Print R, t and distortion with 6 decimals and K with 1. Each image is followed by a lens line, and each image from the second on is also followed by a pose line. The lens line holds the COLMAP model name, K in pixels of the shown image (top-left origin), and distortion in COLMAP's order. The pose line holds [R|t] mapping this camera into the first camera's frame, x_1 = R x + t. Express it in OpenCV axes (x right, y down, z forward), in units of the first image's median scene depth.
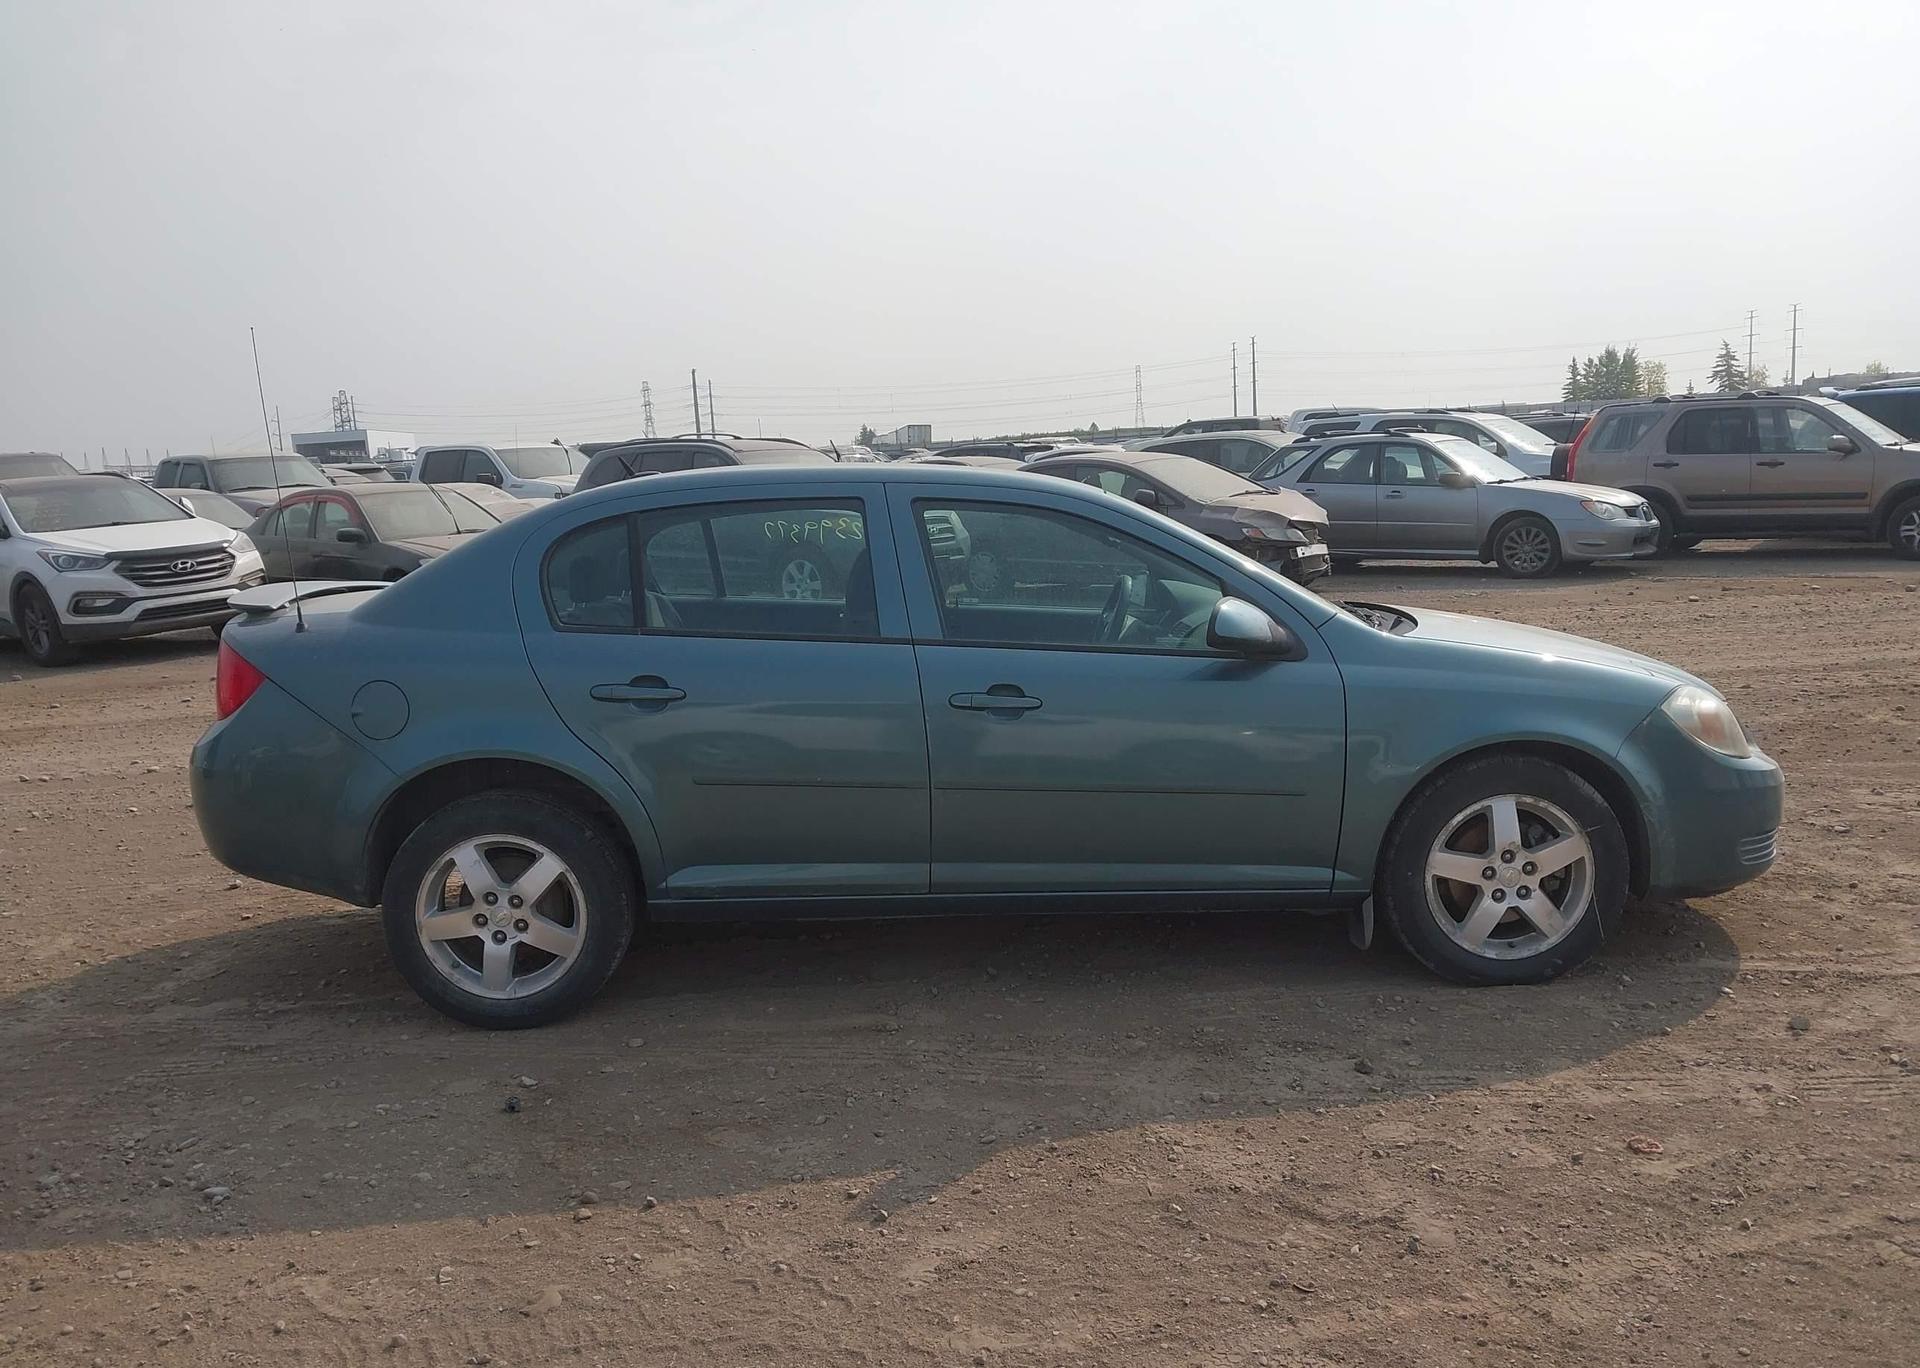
lens RADIAL K [[1512.4, 0, 961.4], [0, 1512.4, 690.4], [0, 0, 1]] dist [0.044781, -0.071970]
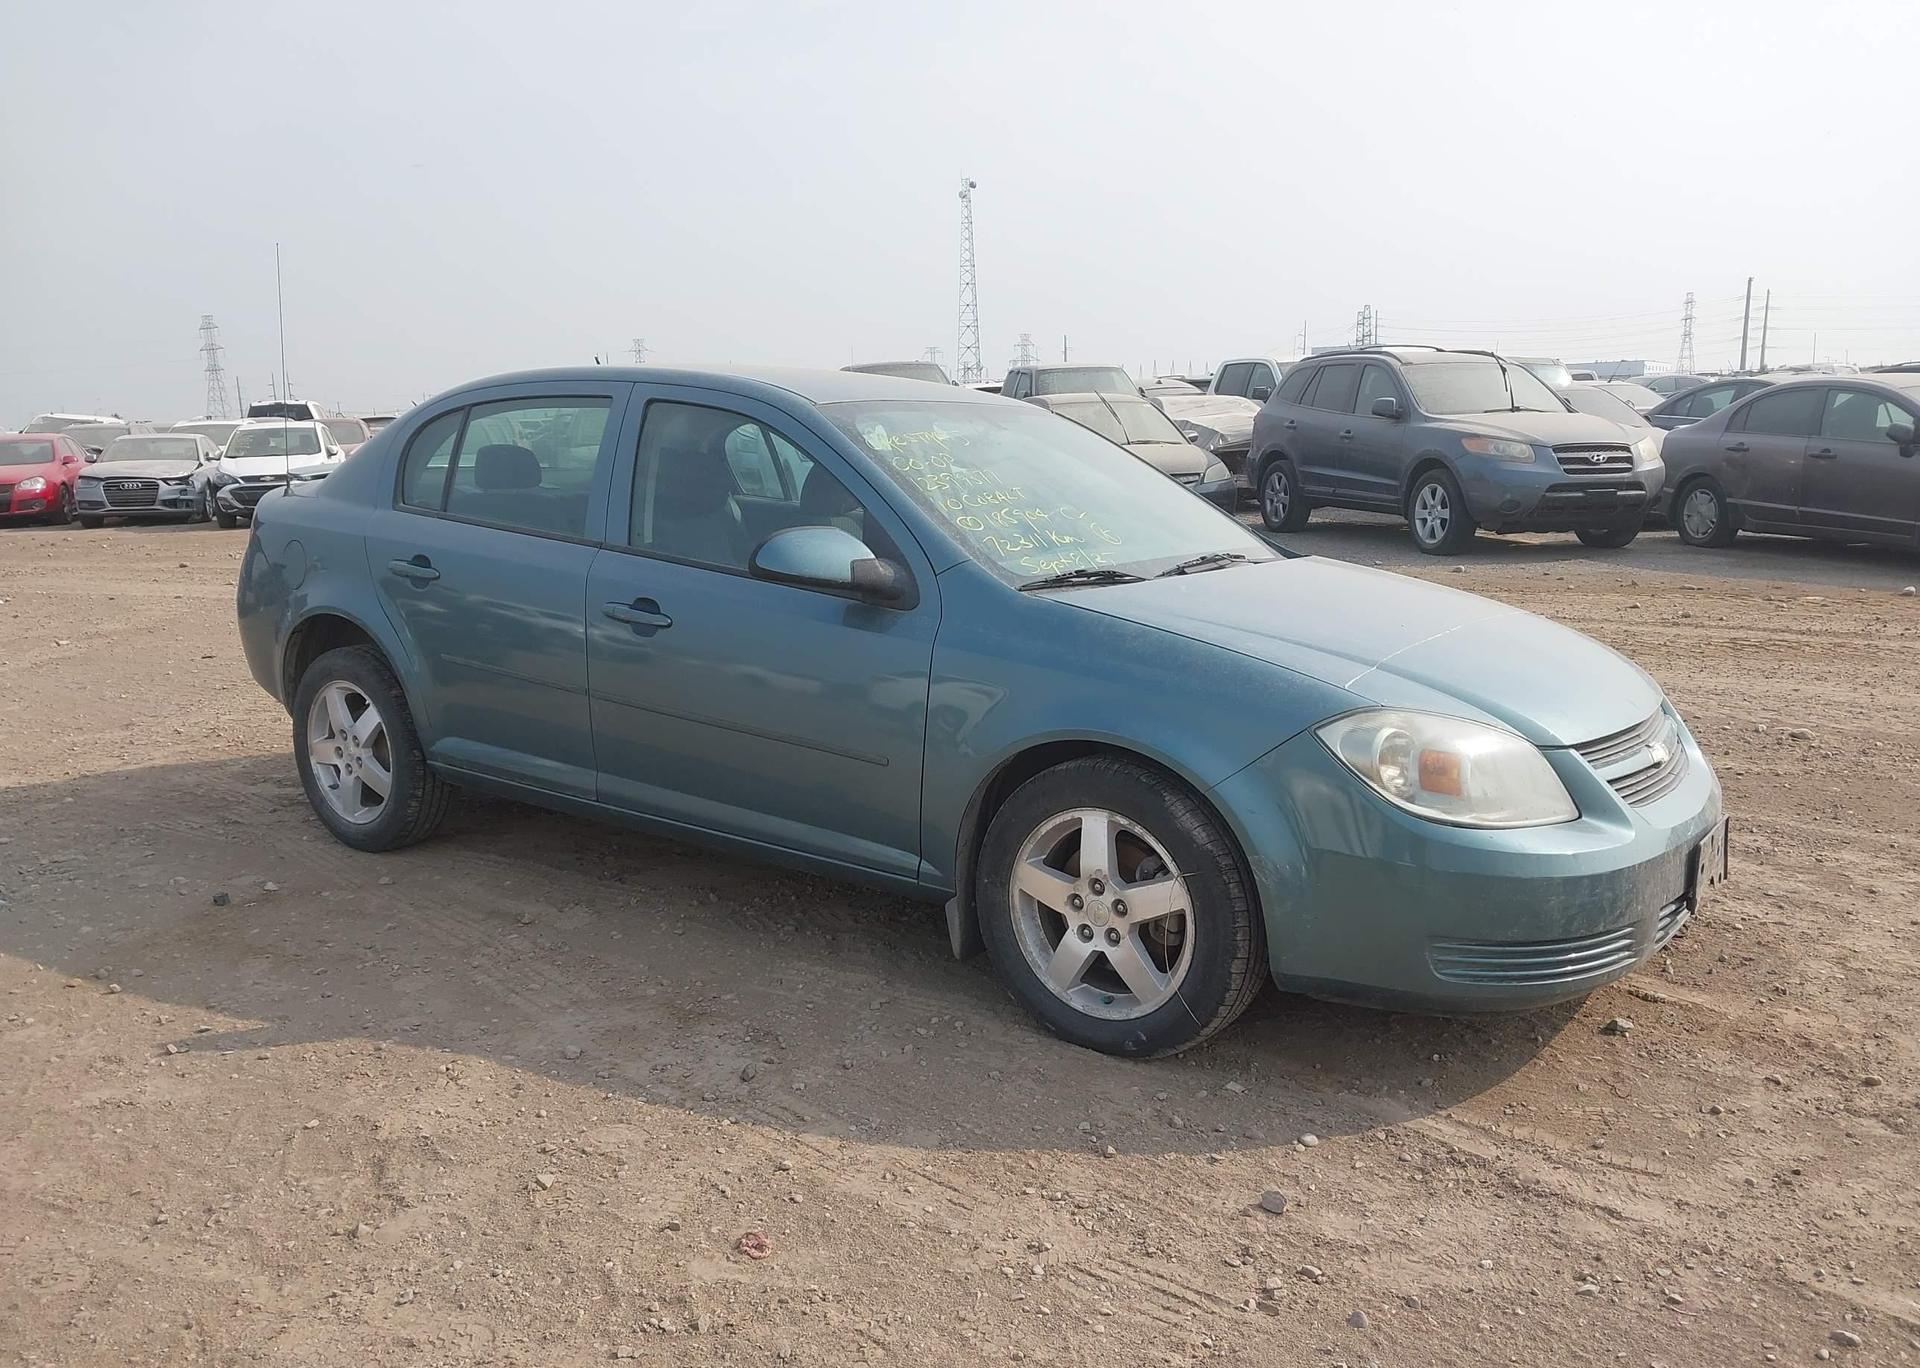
lens RADIAL K [[1512.4, 0, 957.9], [0, 1512.4, 698.5], [0, 0, 1]] dist [0.044781, -0.071970]
pose [[0.802927, 0.143848, -0.578460, 0.738345], [-0.109625, 0.989527, 0.093905, -0.052628], [0.585910, -0.011985, 0.810288, 0.323473]]
